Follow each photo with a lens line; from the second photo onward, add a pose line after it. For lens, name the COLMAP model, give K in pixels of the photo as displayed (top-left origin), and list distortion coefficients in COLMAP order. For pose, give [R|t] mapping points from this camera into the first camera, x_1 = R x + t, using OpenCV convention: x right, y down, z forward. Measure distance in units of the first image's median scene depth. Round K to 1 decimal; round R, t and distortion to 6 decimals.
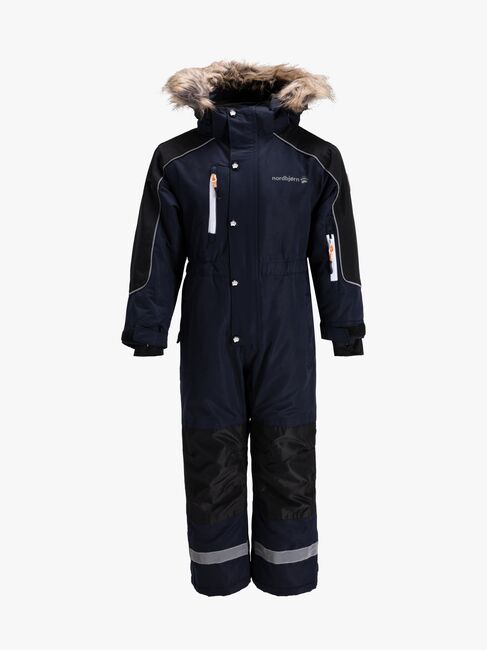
lens RADIAL K [[1573.0, 0, 243.5], [0, 1573.0, 325.0], [0, 0, 1]] dist [-0.011462, -0.153192]
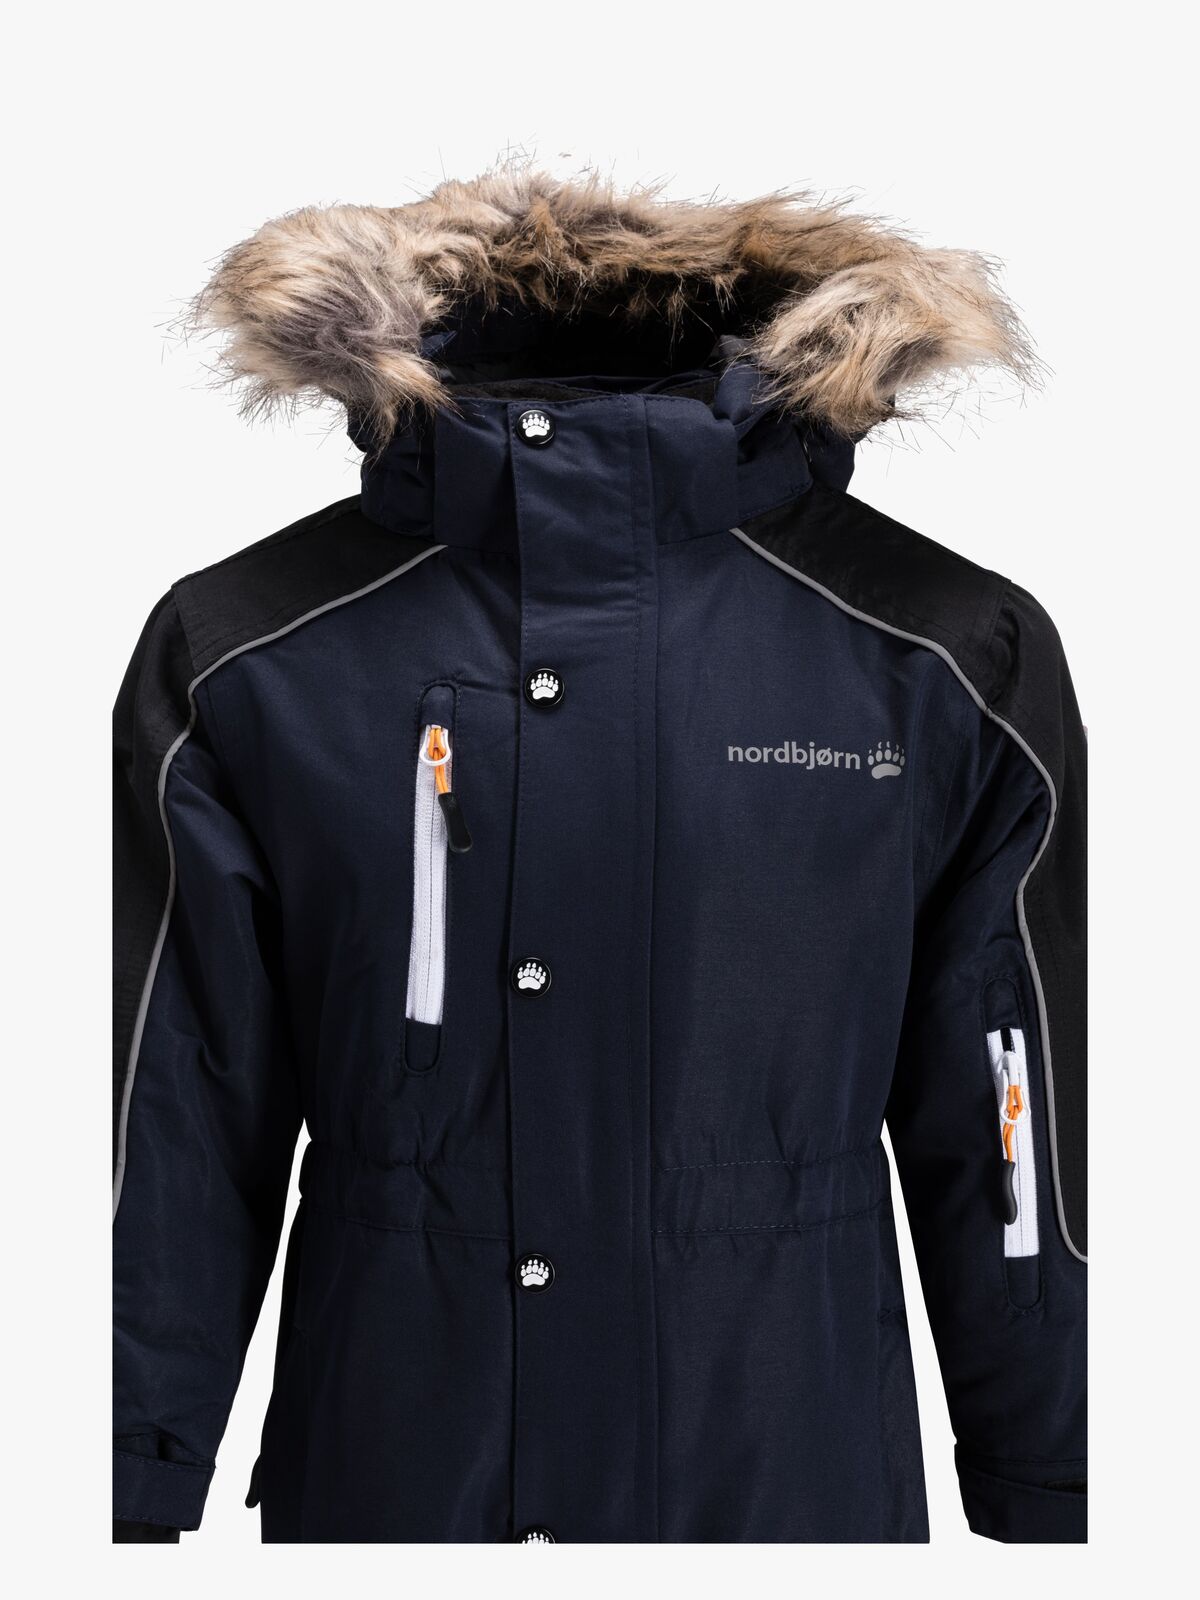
lens RADIAL K [[4401.2, 0, 600.0], [0, 4401.2, 800.0], [0, 0, 1]] dist [-0.022041, 0.872505]
pose [[0.999631, 0.015885, 0.022056, -0.010297], [-0.014847, 0.998810, -0.046453, -0.059939], [-0.022768, 0.046109, 0.998677, 0.431536]]
